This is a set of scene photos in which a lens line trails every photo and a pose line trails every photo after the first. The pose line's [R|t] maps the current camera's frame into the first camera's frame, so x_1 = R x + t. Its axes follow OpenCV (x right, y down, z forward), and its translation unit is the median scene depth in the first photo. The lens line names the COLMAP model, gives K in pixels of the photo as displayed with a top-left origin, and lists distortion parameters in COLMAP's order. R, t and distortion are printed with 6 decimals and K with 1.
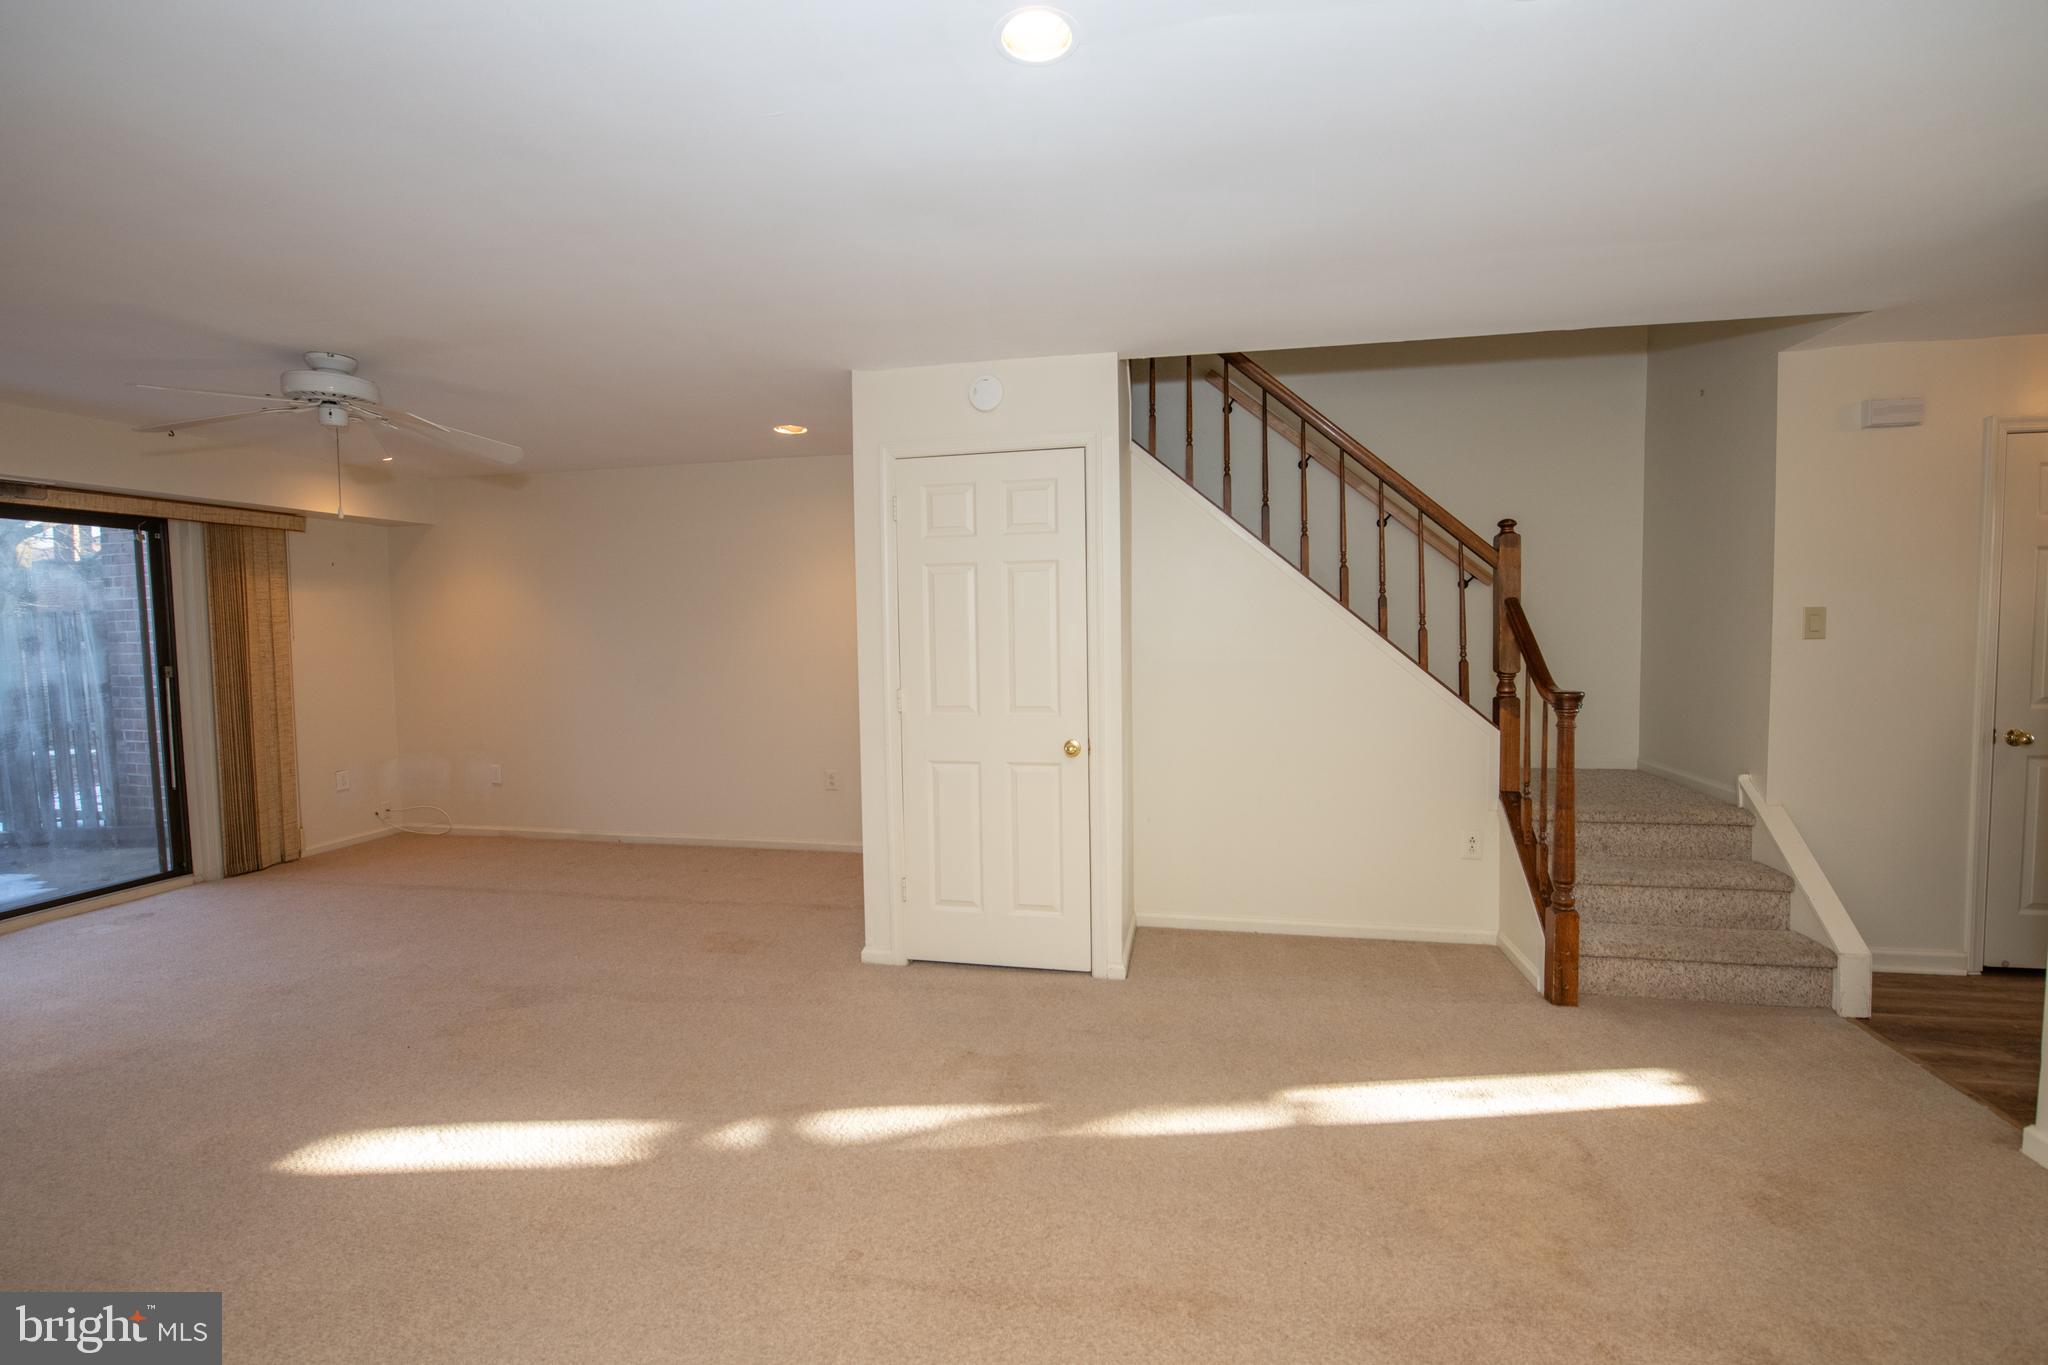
lens RADIAL K [[835.0, 0, 993.3], [0, 835.0, 673.1], [0, 0, 1]] dist [-0.011760, -0.000771]
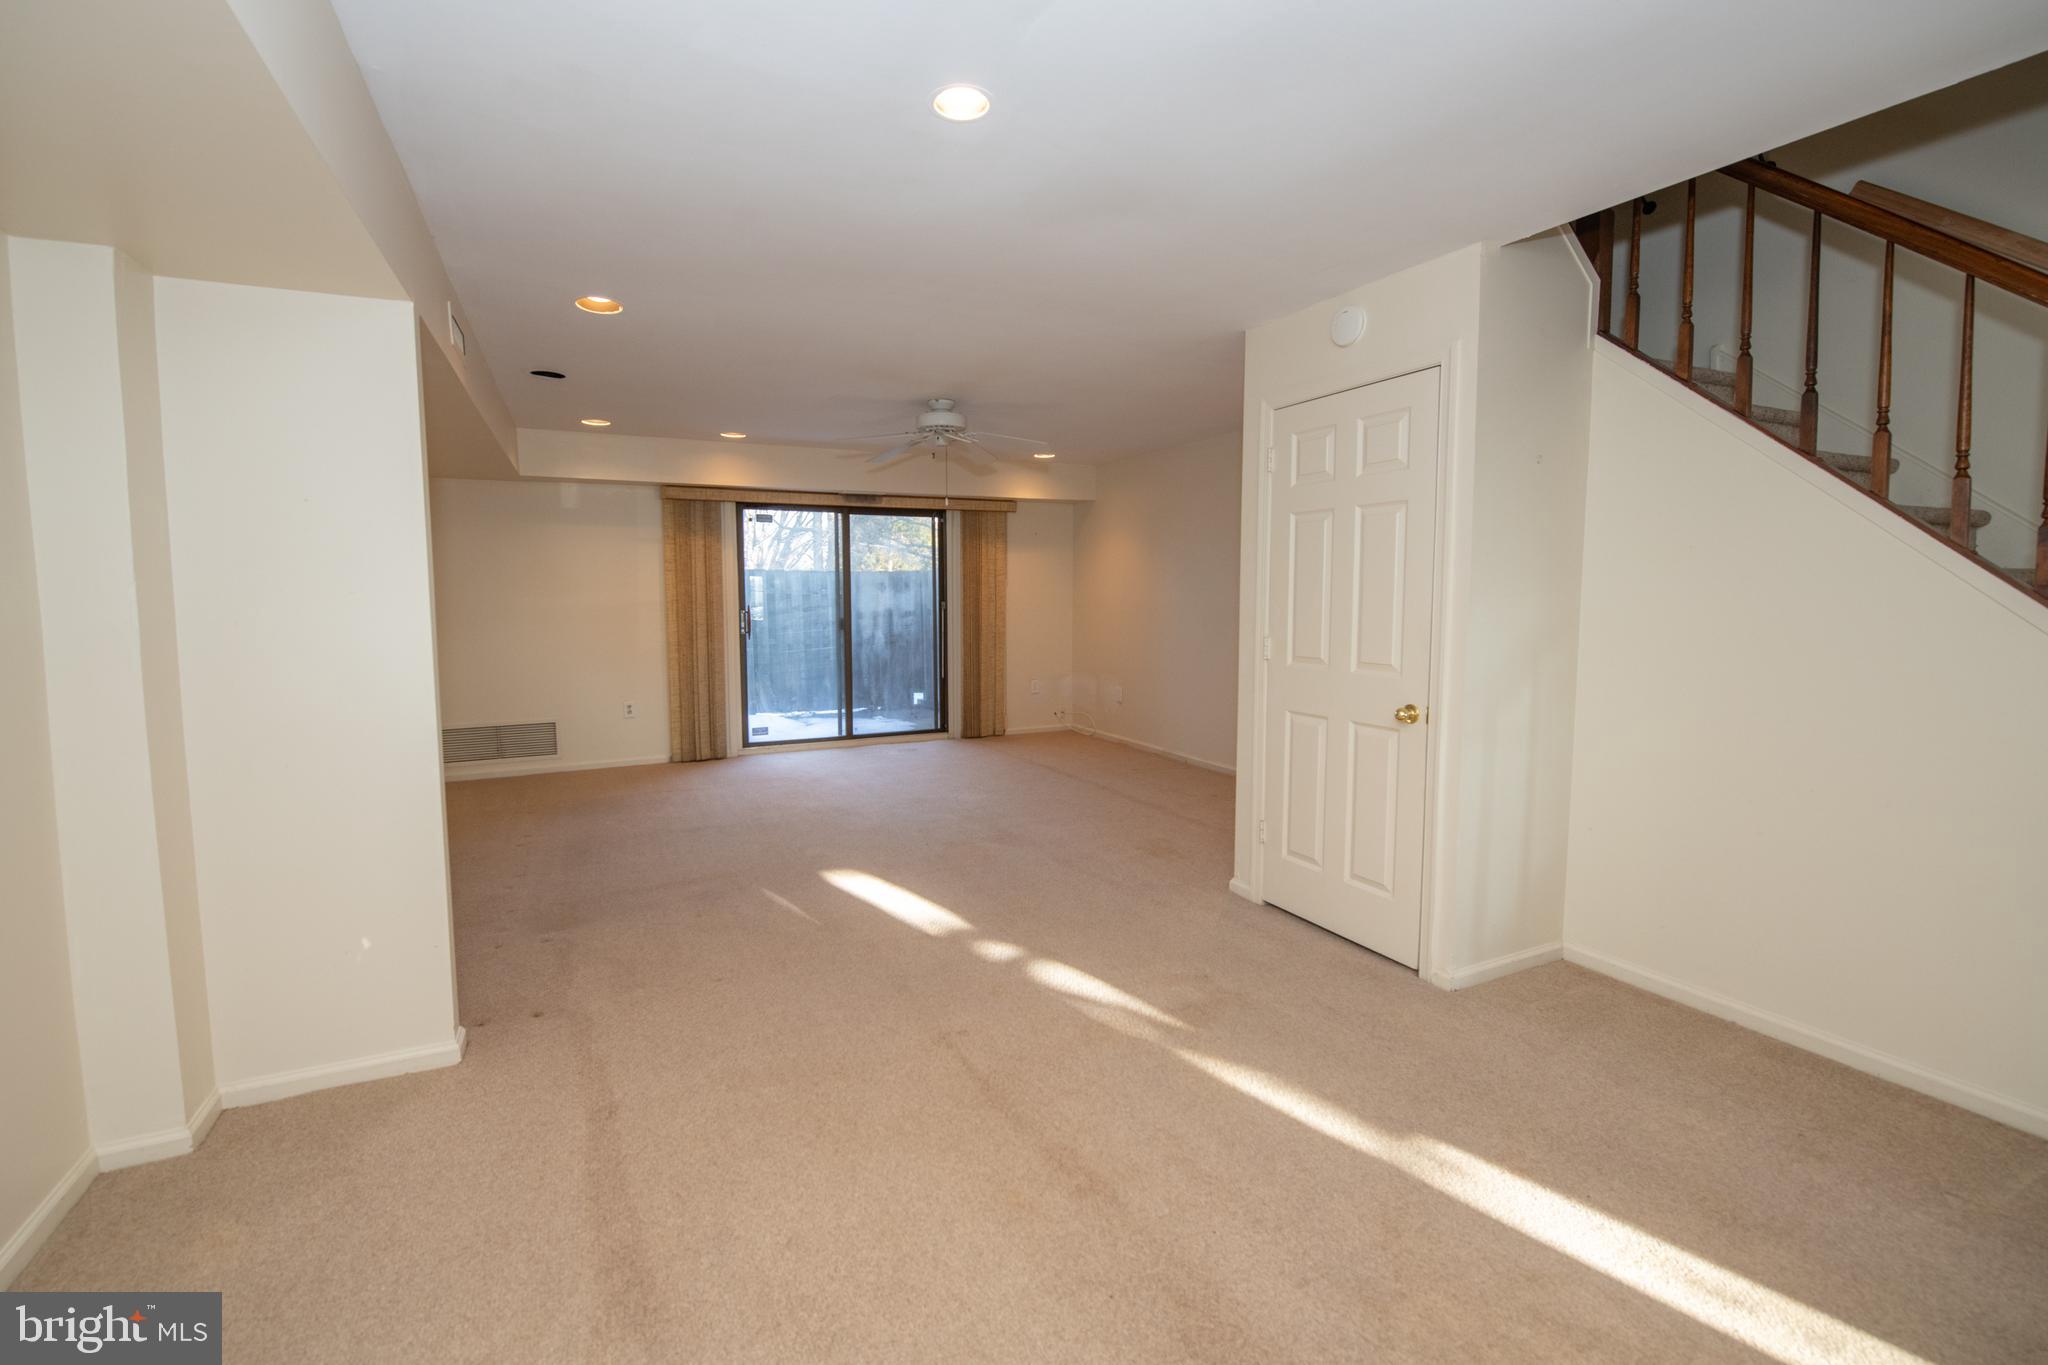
lens RADIAL K [[835.0, 0, 993.3], [0, 835.0, 673.1], [0, 0, 1]] dist [-0.011760, -0.000771]
pose [[0.608980, 0.088662, -0.788215, 0.344058], [-0.047542, 0.996027, 0.075306, 0.002192], [0.791760, -0.008386, 0.610775, 0.079868]]
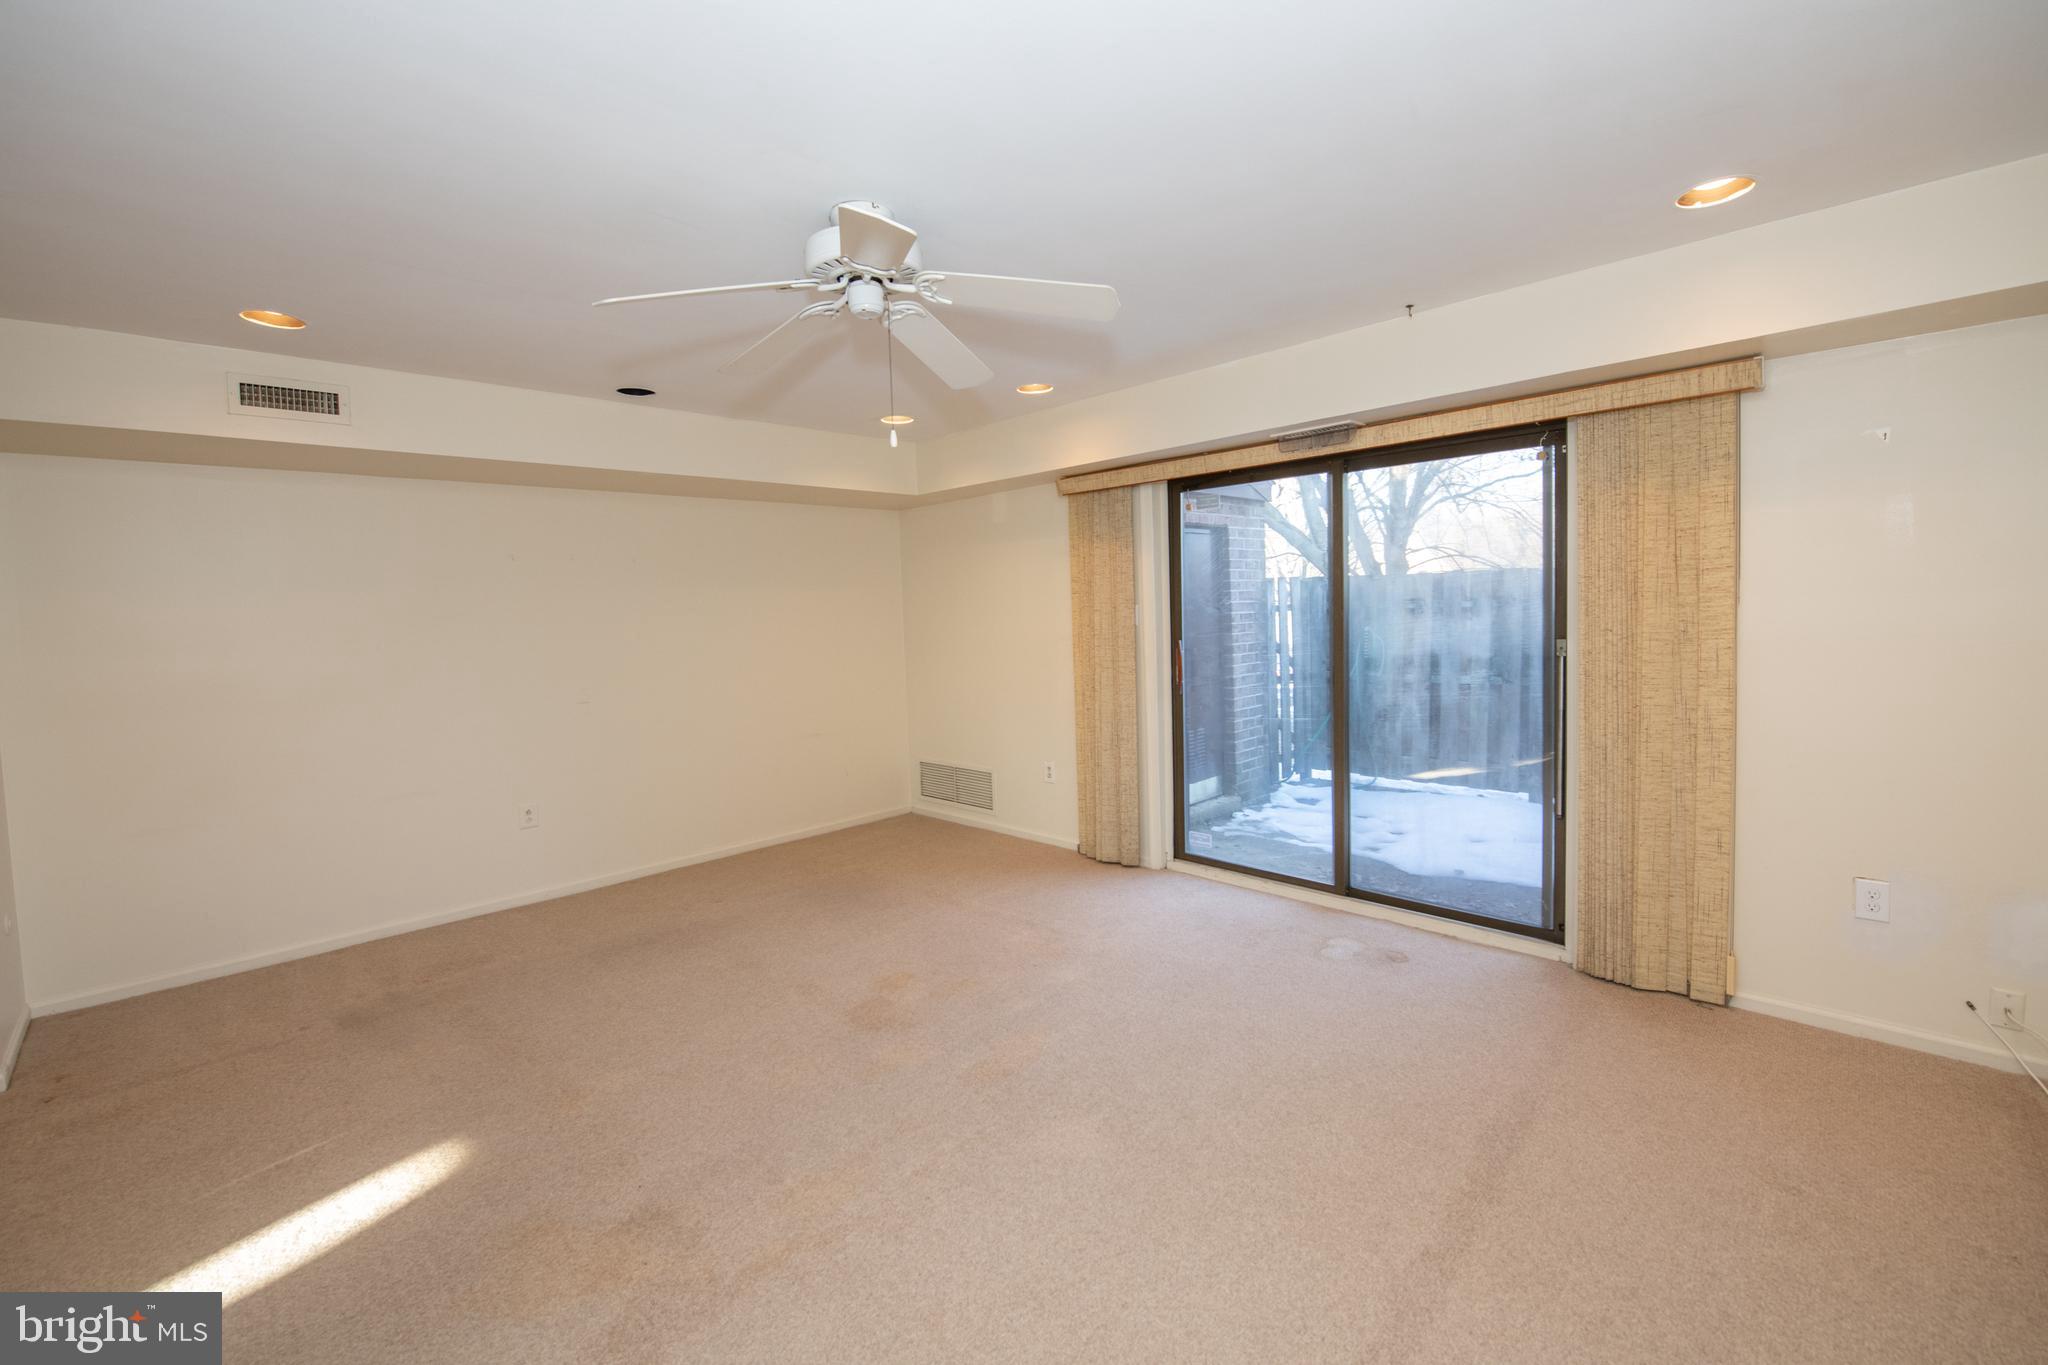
lens RADIAL K [[861.5, 0, 1035.1], [0, 861.5, 658.3], [0, 0, 1]] dist [-0.001248, -0.000200]
pose [[-0.530048, 0.084352, -0.843761, -0.159847], [-0.003783, 0.994795, 0.101827, -0.062133], [0.847959, 0.057165, -0.526970, 0.979987]]
